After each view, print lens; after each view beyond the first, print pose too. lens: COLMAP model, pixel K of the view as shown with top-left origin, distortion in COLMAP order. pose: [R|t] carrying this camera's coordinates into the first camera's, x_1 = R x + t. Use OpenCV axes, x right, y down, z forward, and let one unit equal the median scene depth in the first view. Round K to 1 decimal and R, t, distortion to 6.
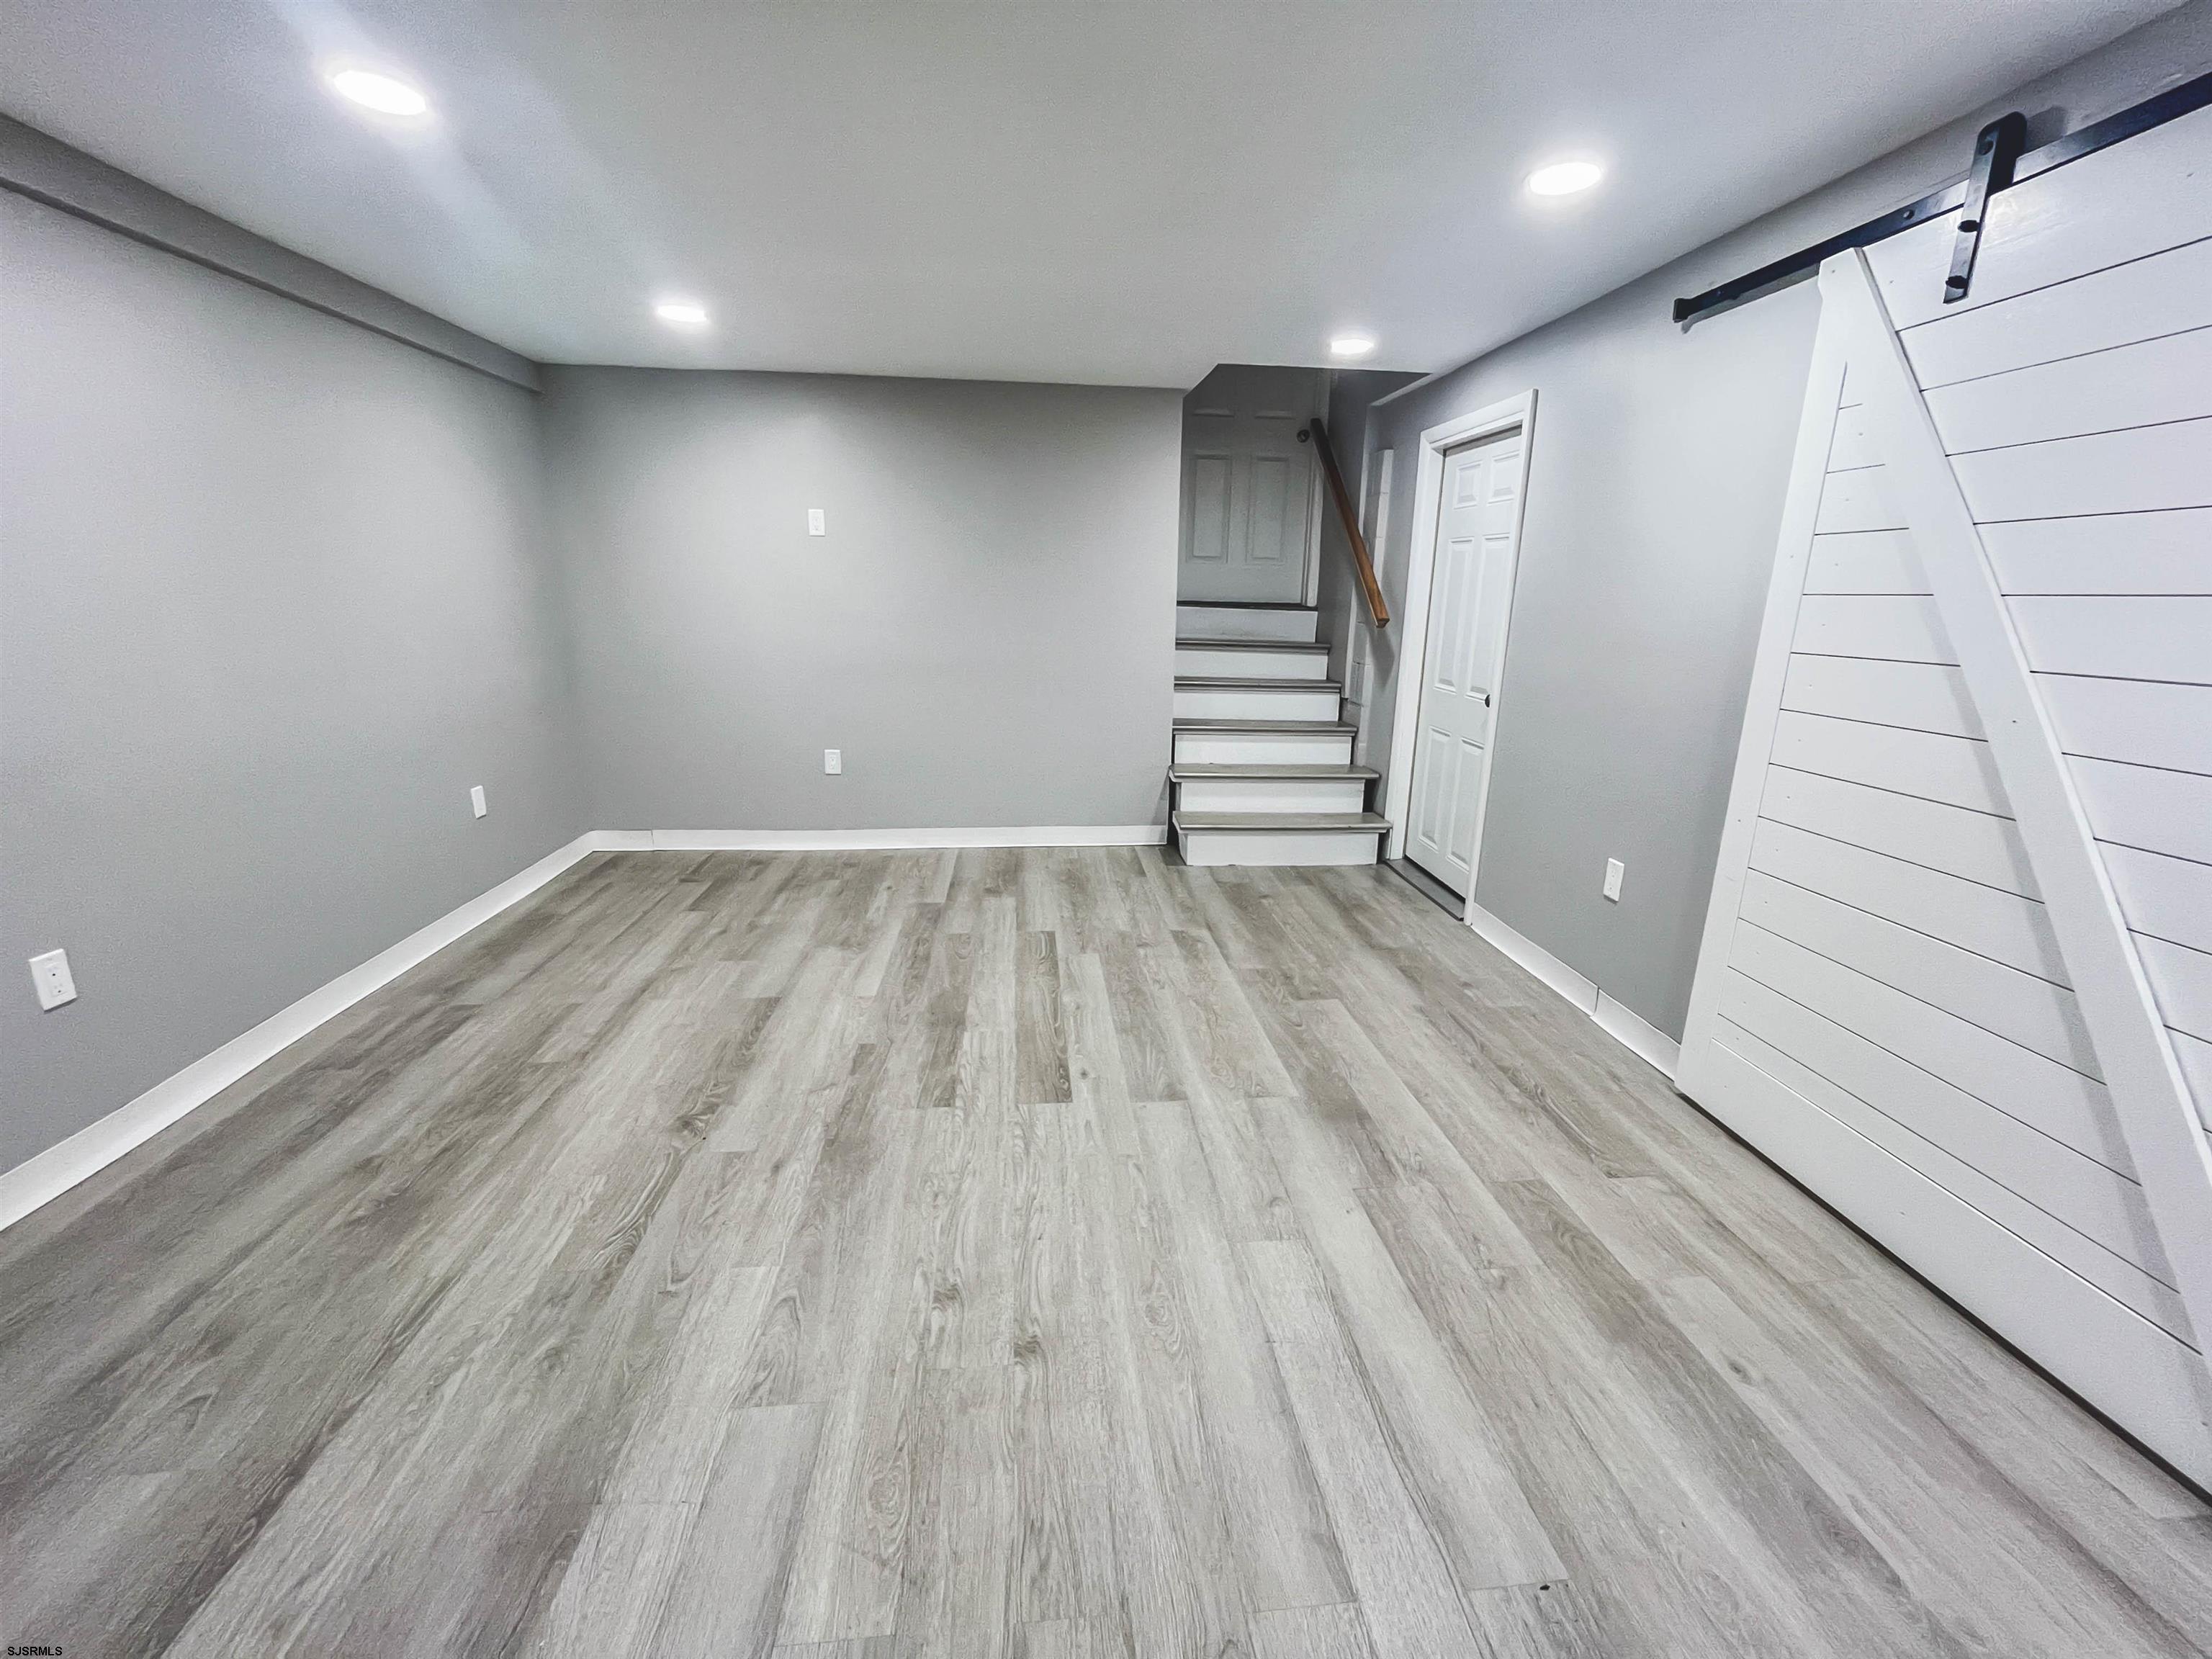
lens RADIAL K [[915.0, 0, 1109.7], [0, 915.0, 828.5], [0, 0, 1]] dist [-0.019794, 0.005762]
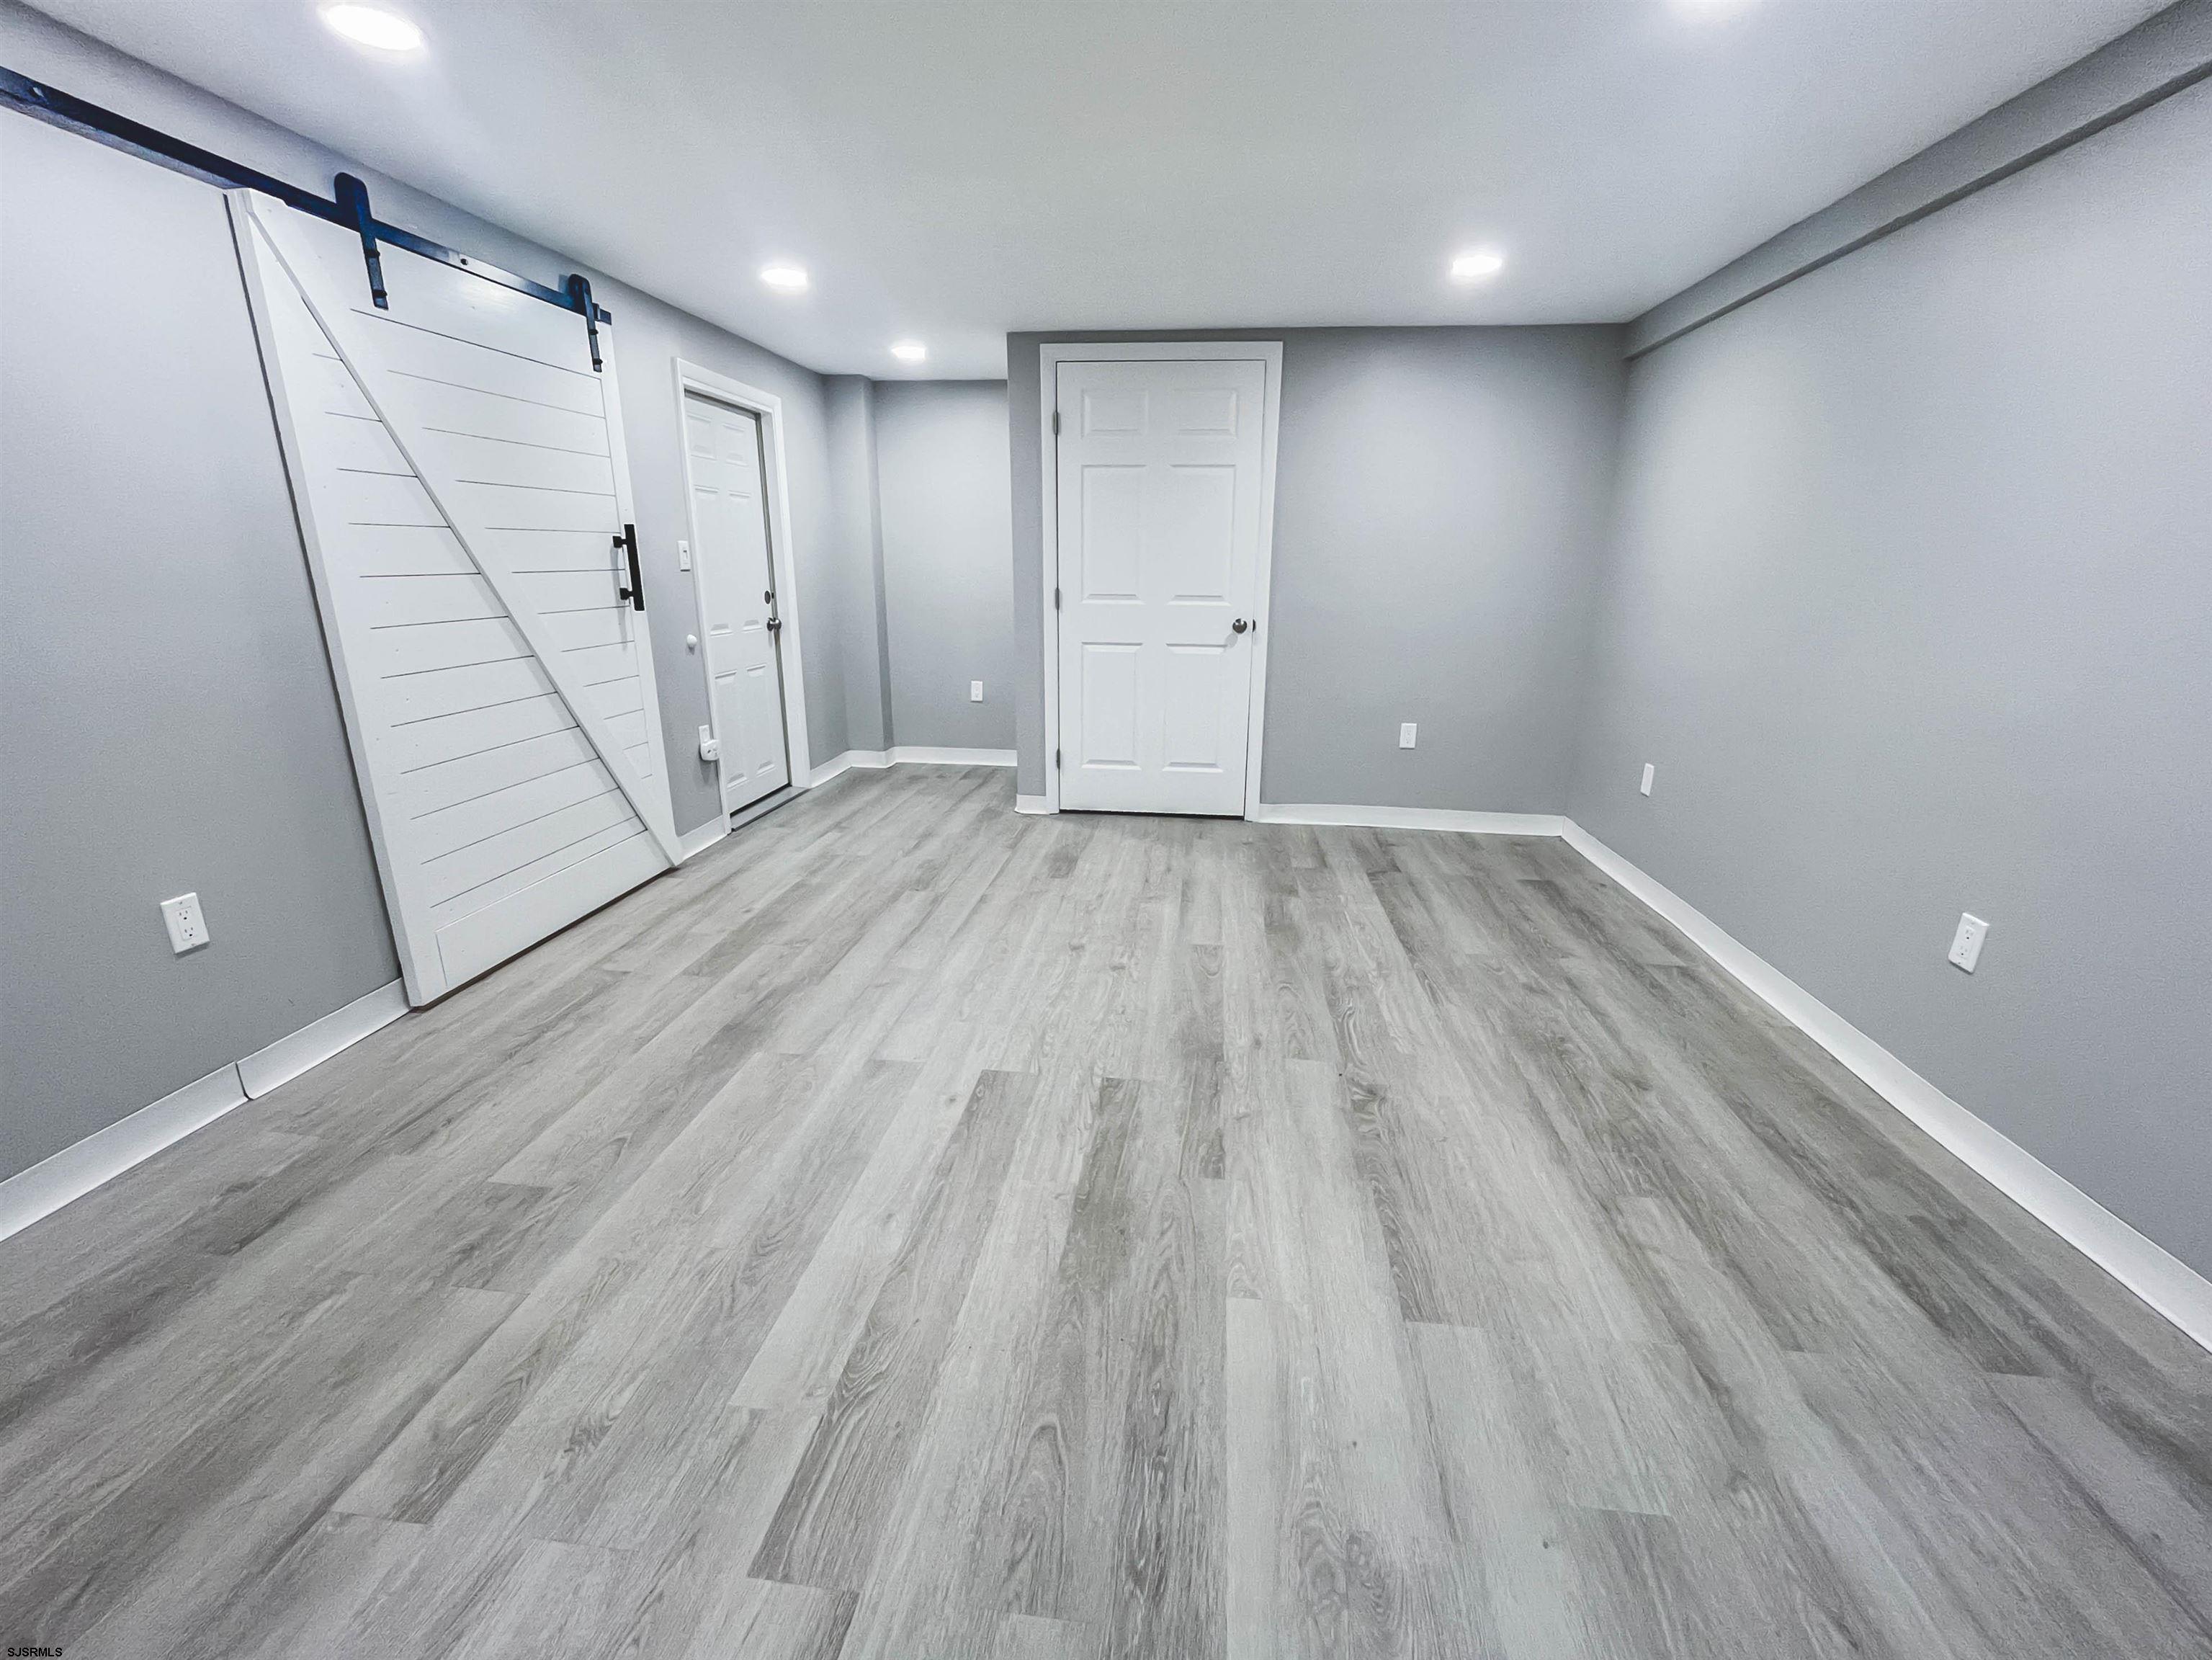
lens RADIAL K [[915.2, 0, 1109.7], [0, 915.2, 829.0], [0, 0, 1]] dist [-0.019794, 0.005762]
pose [[-0.978106, -0.082531, 0.191041, -0.329823], [0.028233, 0.856889, 0.514727, -0.405184], [-0.206182, 0.508852, -0.835798, 1.620655]]
